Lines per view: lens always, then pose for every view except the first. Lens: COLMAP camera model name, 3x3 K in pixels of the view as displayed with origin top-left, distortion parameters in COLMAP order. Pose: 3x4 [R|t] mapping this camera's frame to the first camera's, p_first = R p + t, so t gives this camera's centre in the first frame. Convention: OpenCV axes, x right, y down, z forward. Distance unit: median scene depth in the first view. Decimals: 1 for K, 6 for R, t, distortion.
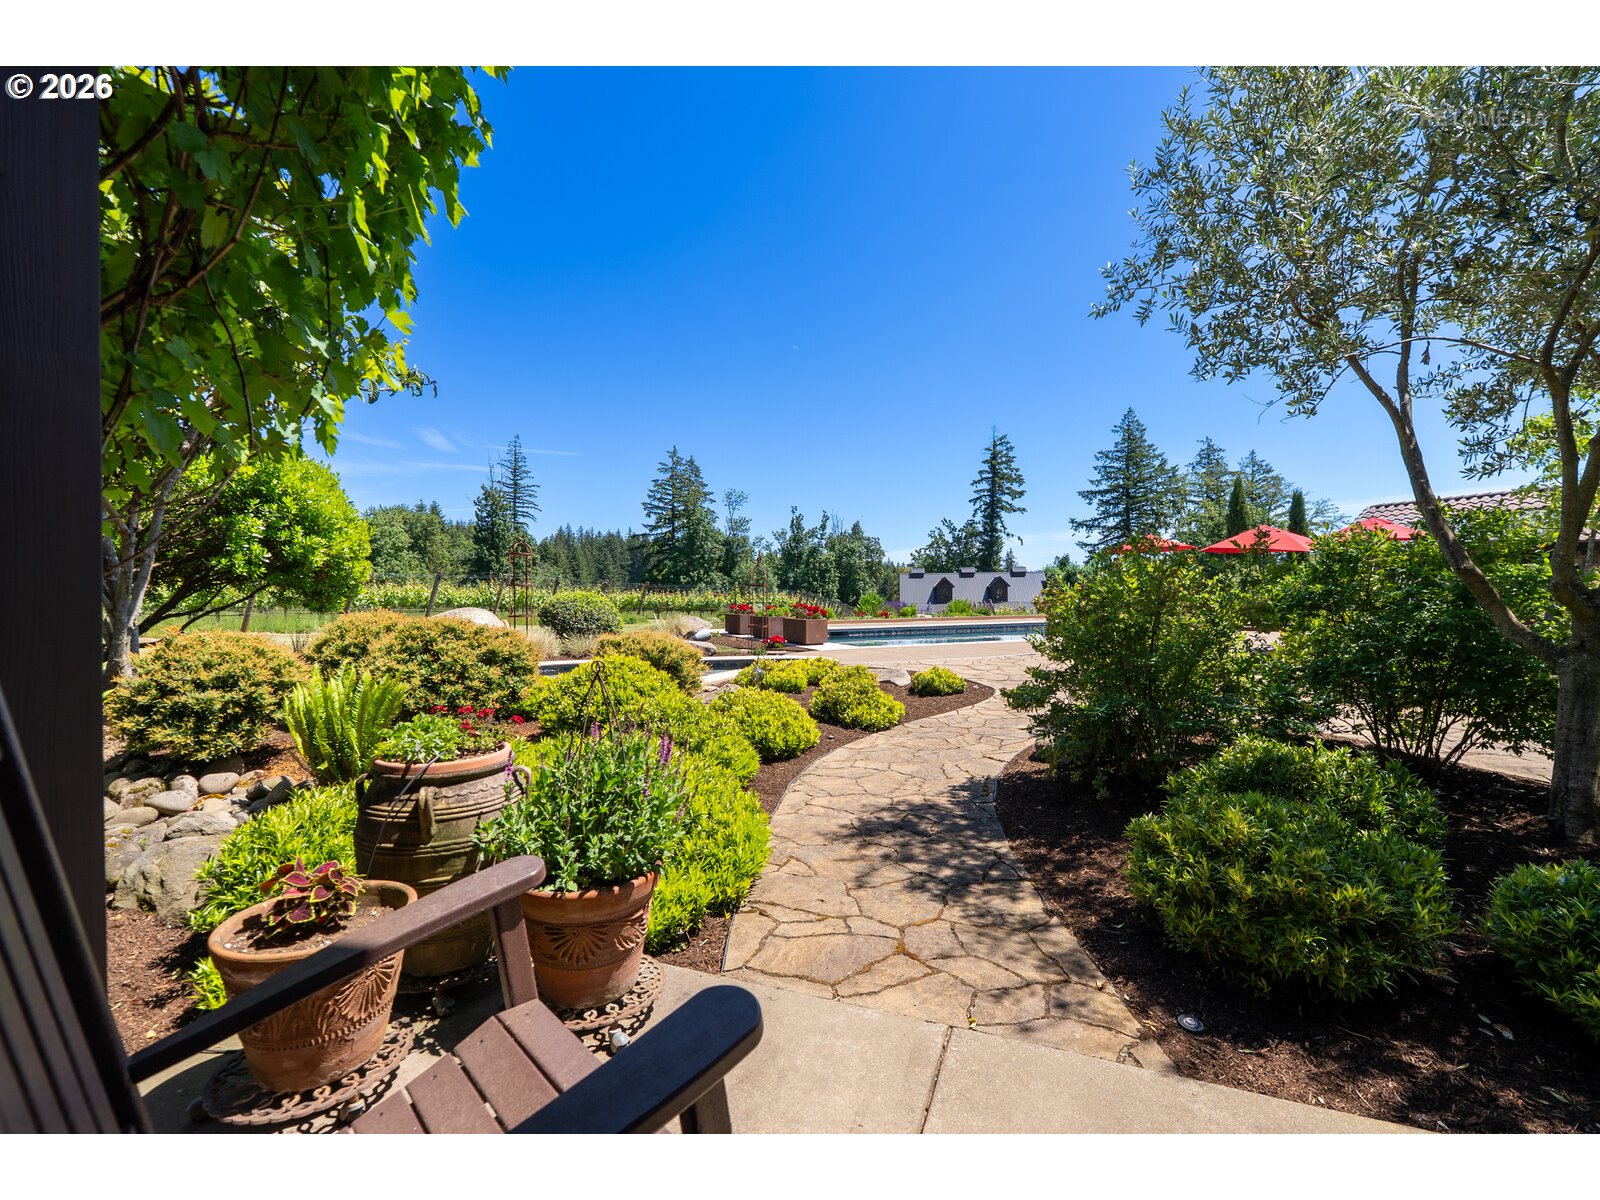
lens RADIAL K [[767.6, 0, 795.4], [0, 767.6, 598.1], [0, 0, 1]] dist [-0.004499, -0.002230]
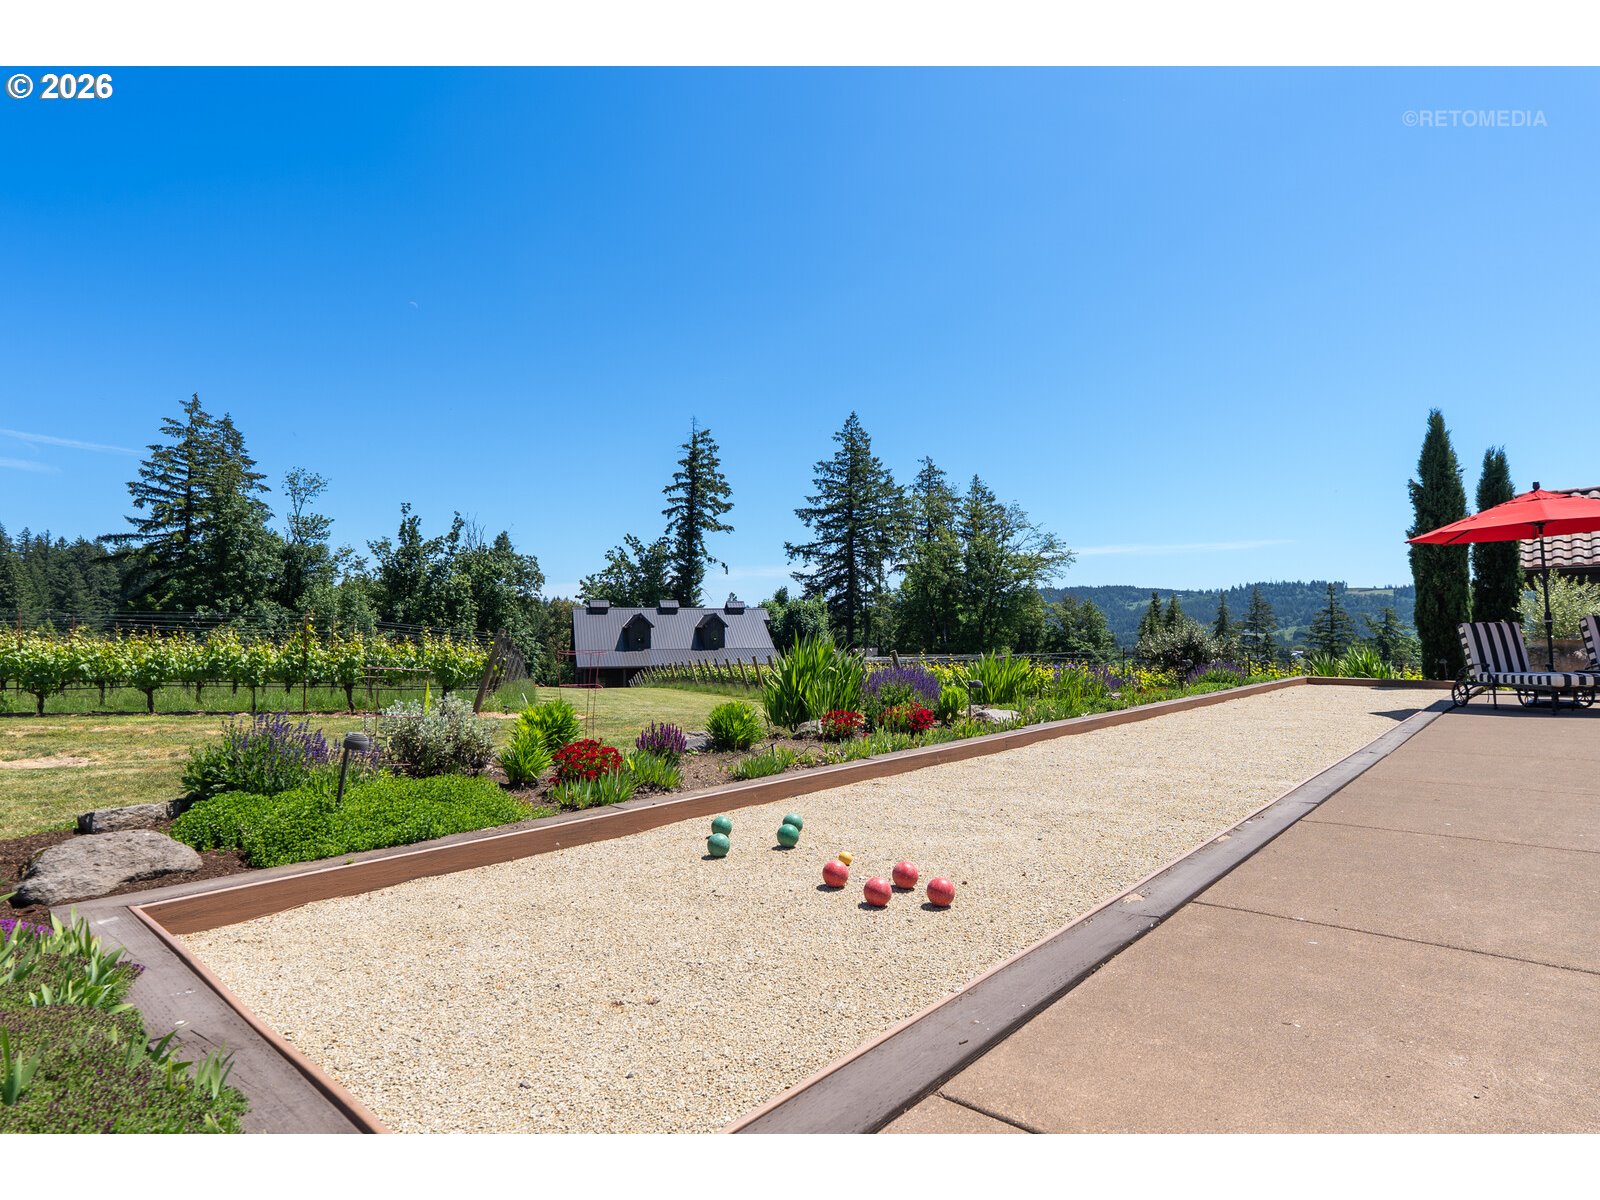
lens RADIAL K [[873.0, 0, 799.8], [0, 873.0, 602.9], [0, 0, 1]] dist [-0.016389, 0.001842]
pose [[0.903128, 0.019019, 0.428951, -0.015082], [-0.000291, 0.999045, -0.043684, -0.001578], [-0.429372, 0.039327, 0.902271, 0.179432]]
